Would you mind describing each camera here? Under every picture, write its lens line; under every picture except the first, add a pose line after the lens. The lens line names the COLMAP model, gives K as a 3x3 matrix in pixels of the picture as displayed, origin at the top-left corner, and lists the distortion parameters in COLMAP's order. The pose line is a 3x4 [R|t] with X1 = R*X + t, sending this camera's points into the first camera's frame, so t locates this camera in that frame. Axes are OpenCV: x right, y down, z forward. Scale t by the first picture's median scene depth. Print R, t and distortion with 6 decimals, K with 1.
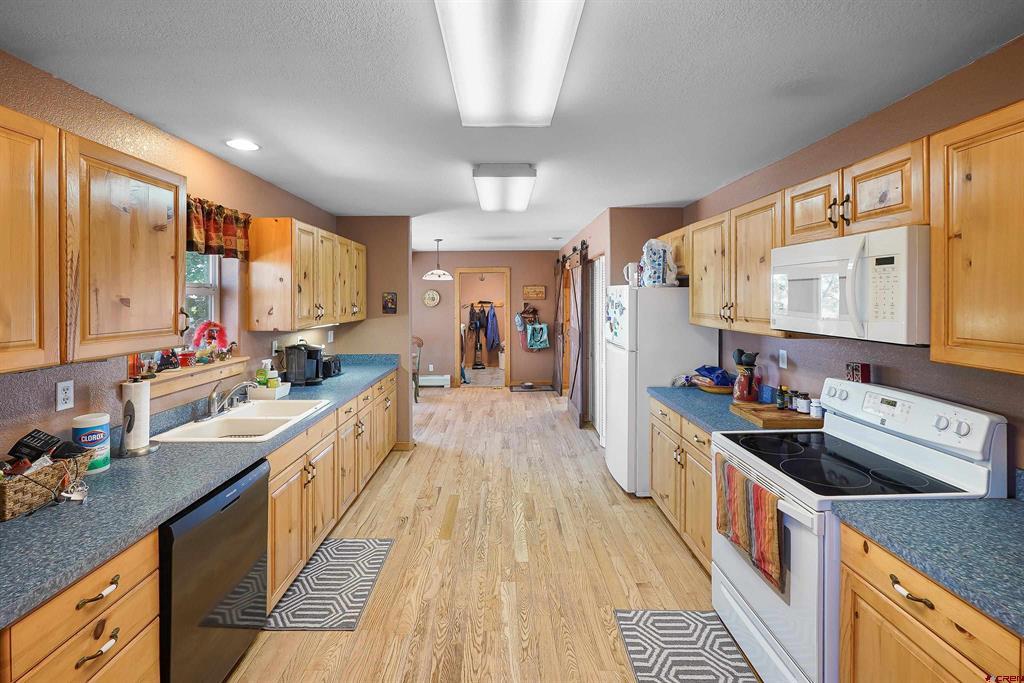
lens RADIAL K [[446.4, 0, 511.0], [0, 446.4, 310.4], [0, 0, 1]] dist [-0.014713, 0.000282]
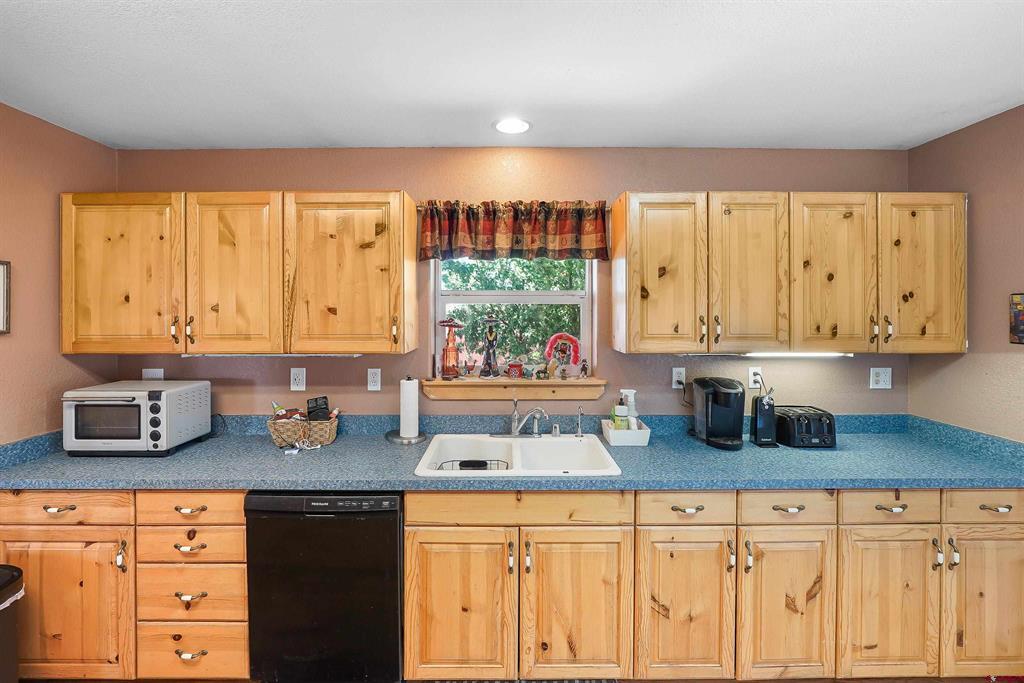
lens RADIAL K [[446.4, 0, 511.0], [0, 446.4, 310.4], [0, 0, 1]] dist [-0.014713, 0.000282]
pose [[-0.014184, 0.005345, -0.999885, 0.234134], [-0.025762, 0.999652, 0.005709, -0.025136], [0.999567, 0.025840, -0.014041, 0.942604]]
